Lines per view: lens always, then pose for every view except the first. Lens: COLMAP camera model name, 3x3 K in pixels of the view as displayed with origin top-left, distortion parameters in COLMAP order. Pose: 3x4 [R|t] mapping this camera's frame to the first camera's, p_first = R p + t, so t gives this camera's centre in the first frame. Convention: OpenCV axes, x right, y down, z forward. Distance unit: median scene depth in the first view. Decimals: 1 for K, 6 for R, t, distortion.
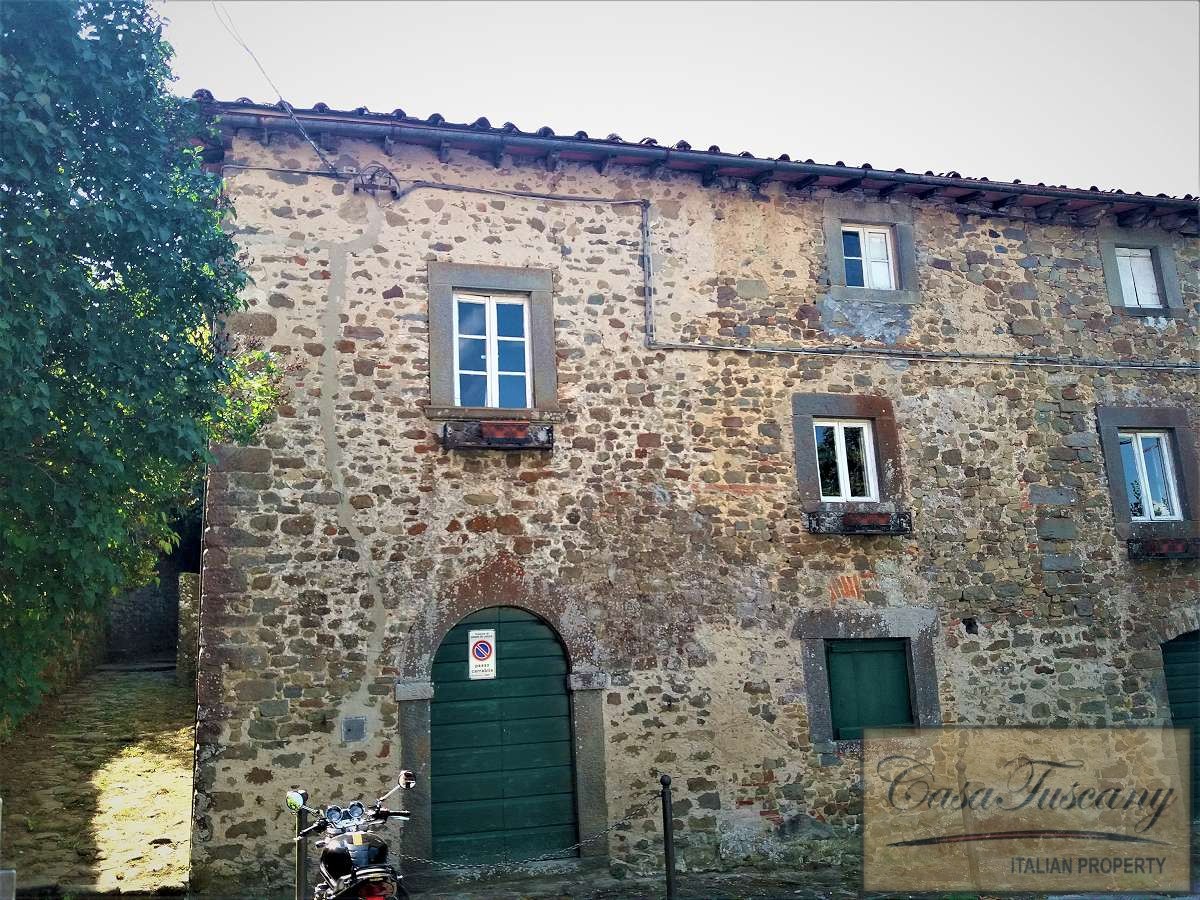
lens RADIAL K [[1015.5, 0, 600.0], [0, 1015.5, 450.0], [0, 0, 1]] dist [0.070339, -0.158849]
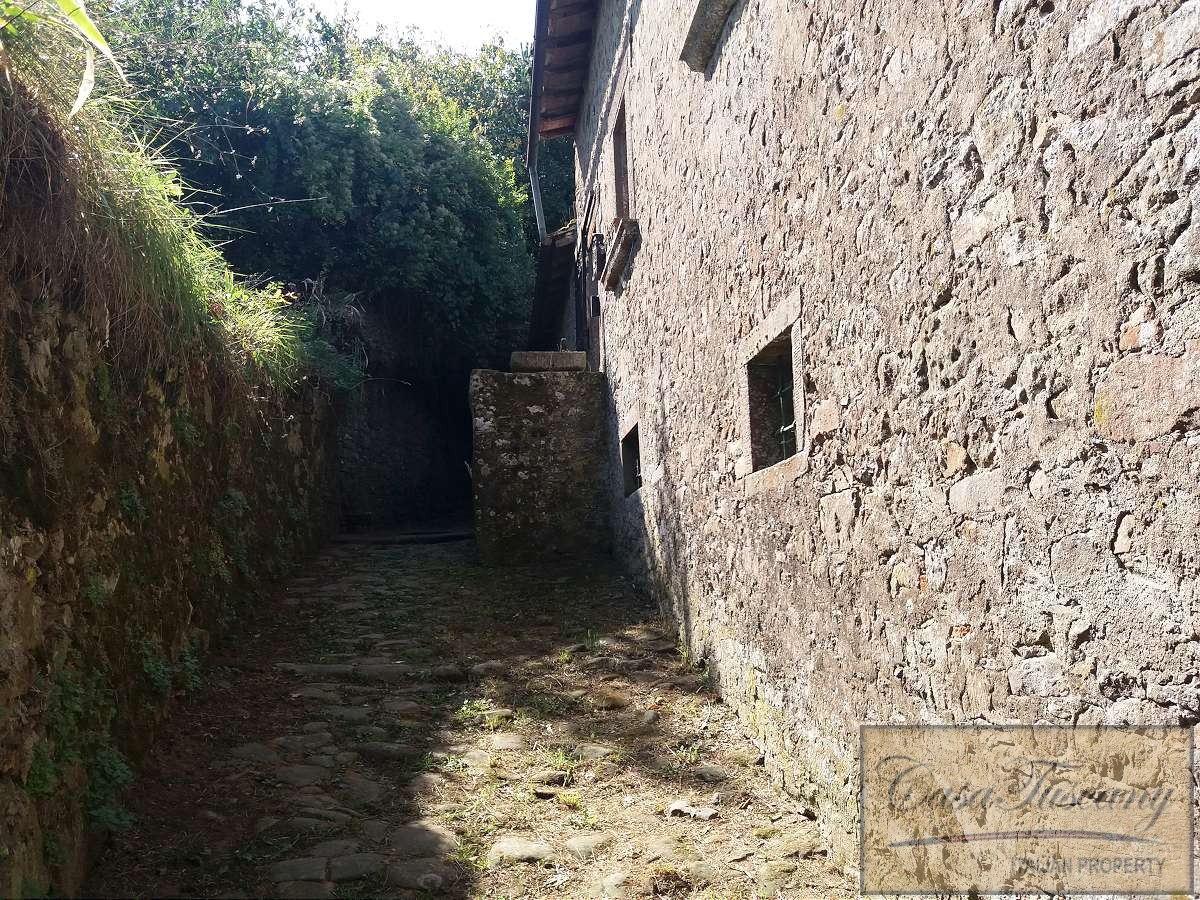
lens RADIAL K [[1015.5, 0, 600.0], [0, 1015.5, 450.0], [0, 0, 1]] dist [0.070339, -0.158849]
pose [[0.988589, -0.009561, -0.150333, -0.300215], [0.024733, 0.994742, 0.099379, 0.129282], [0.148592, -0.101963, 0.983628, 0.529038]]
